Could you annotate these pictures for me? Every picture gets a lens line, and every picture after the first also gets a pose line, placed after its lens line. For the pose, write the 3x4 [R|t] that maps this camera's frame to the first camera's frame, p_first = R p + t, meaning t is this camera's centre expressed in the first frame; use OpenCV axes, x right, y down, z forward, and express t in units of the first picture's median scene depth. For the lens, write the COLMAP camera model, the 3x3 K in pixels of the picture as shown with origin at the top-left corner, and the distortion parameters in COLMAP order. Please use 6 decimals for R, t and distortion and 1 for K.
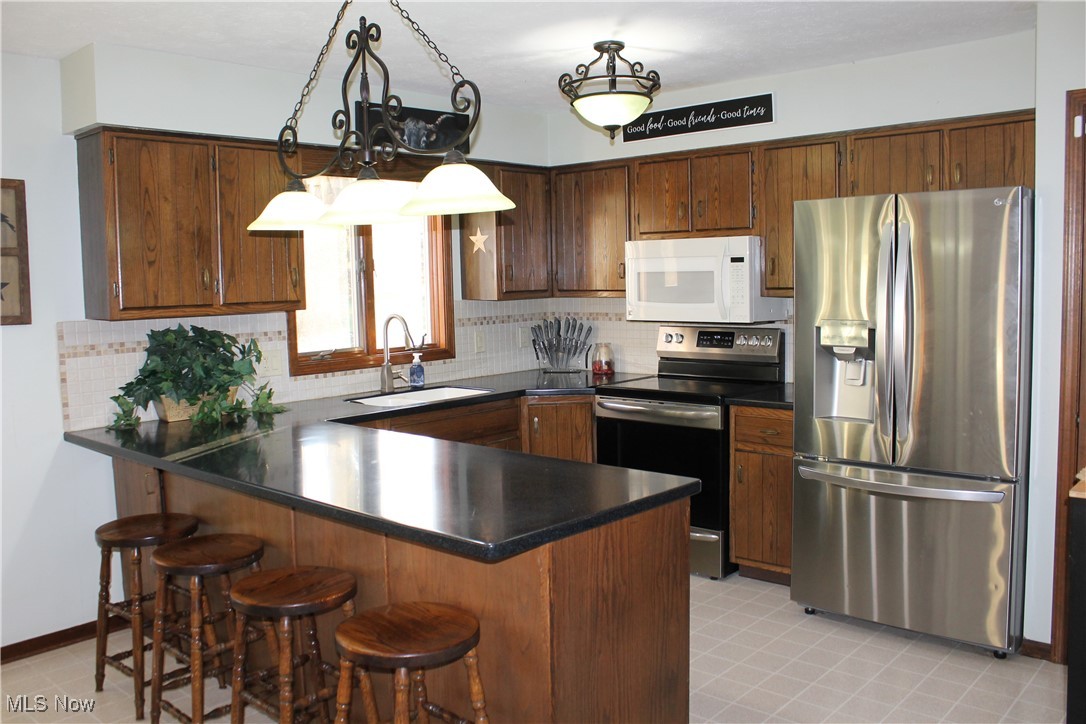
lens RADIAL K [[909.9, 0, 543.0], [0, 909.9, 362.0], [0, 0, 1]] dist [-0.165872, 0.139705]
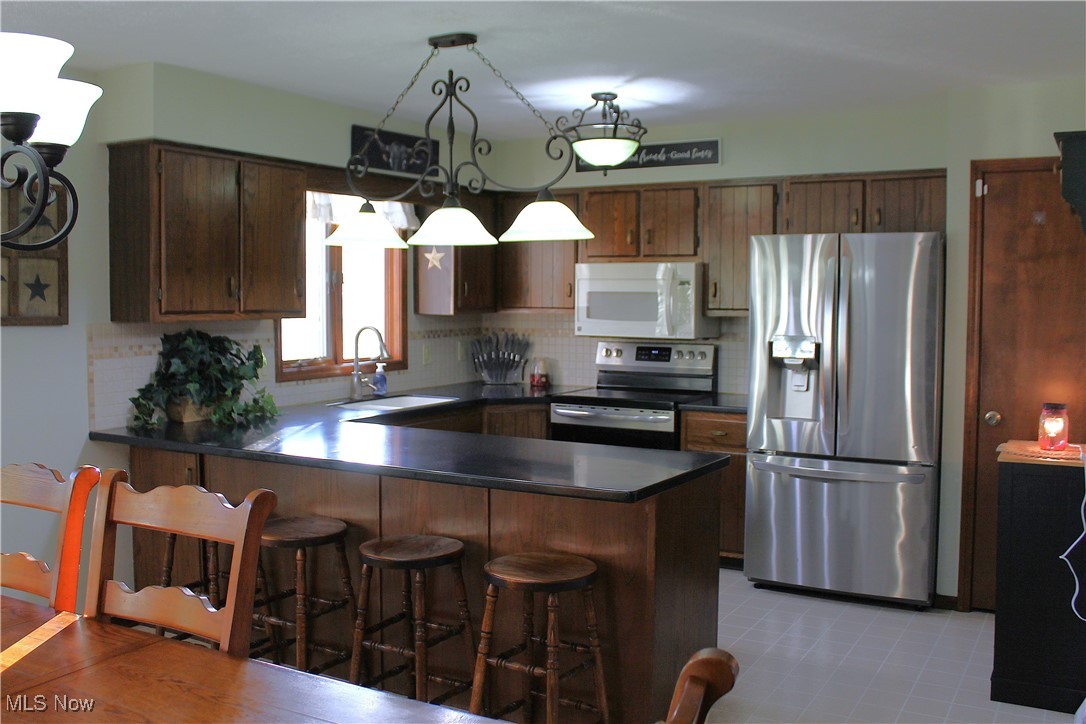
lens RADIAL K [[1012.5, 0, 543.0], [0, 1012.5, 362.0], [0, 0, 1]] dist [-0.153942, 0.156850]
pose [[0.977051, 0.012537, 0.212637, -0.232441], [-0.006500, 0.999556, -0.029064, 0.024487], [-0.212907, 0.027015, 0.976699, -0.204165]]
